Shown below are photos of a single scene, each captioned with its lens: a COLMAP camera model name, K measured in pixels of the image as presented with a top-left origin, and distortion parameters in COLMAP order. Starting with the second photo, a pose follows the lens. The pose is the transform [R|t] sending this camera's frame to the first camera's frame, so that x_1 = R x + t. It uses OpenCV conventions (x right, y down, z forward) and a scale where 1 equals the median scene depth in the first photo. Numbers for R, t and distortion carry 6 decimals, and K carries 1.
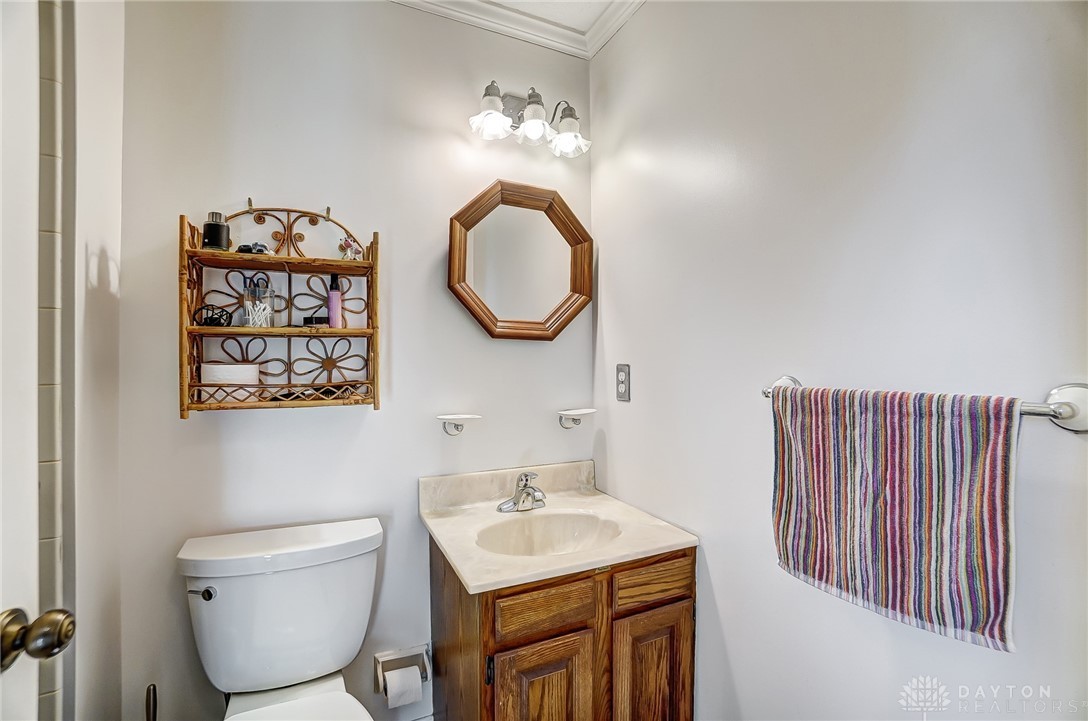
lens RADIAL K [[486.6, 0, 537.3], [0, 486.6, 358.7], [0, 0, 1]] dist [-0.061959, 0.021367]
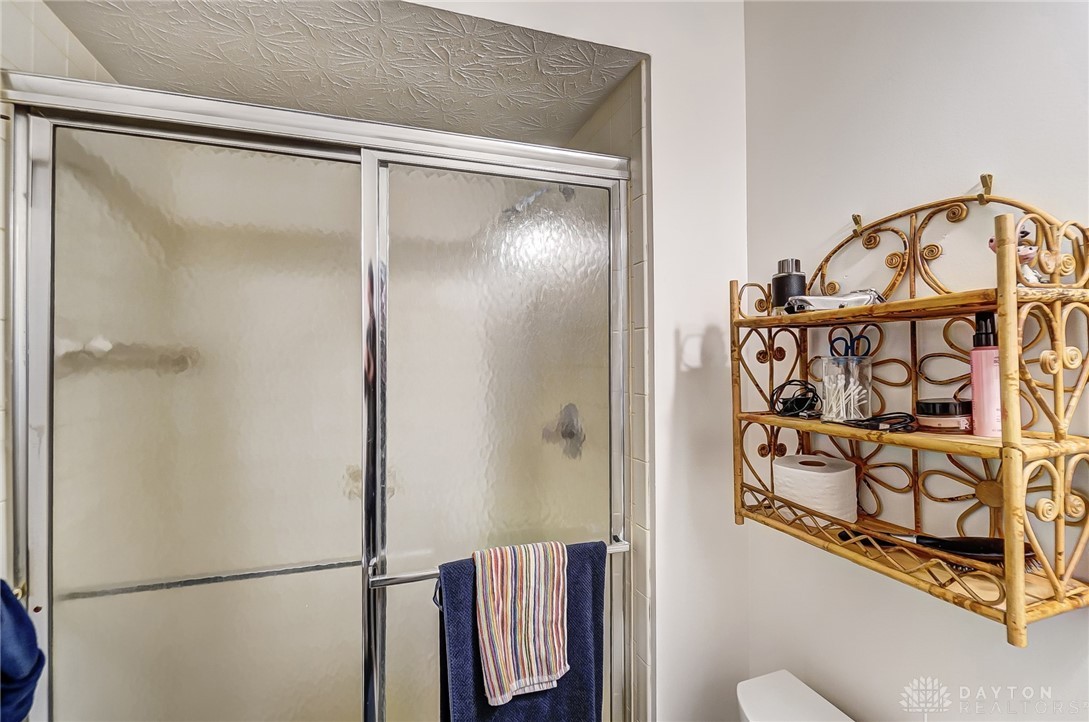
lens RADIAL K [[487.1, 0, 537.8], [0, 487.1, 359.2], [0, 0, 1]] dist [-0.061959, 0.021367]
pose [[-0.133888, -0.000484, -0.990996, 0.110344], [0.011873, 0.999927, -0.002093, -0.135310], [0.990925, -0.012046, -0.133872, 0.623949]]
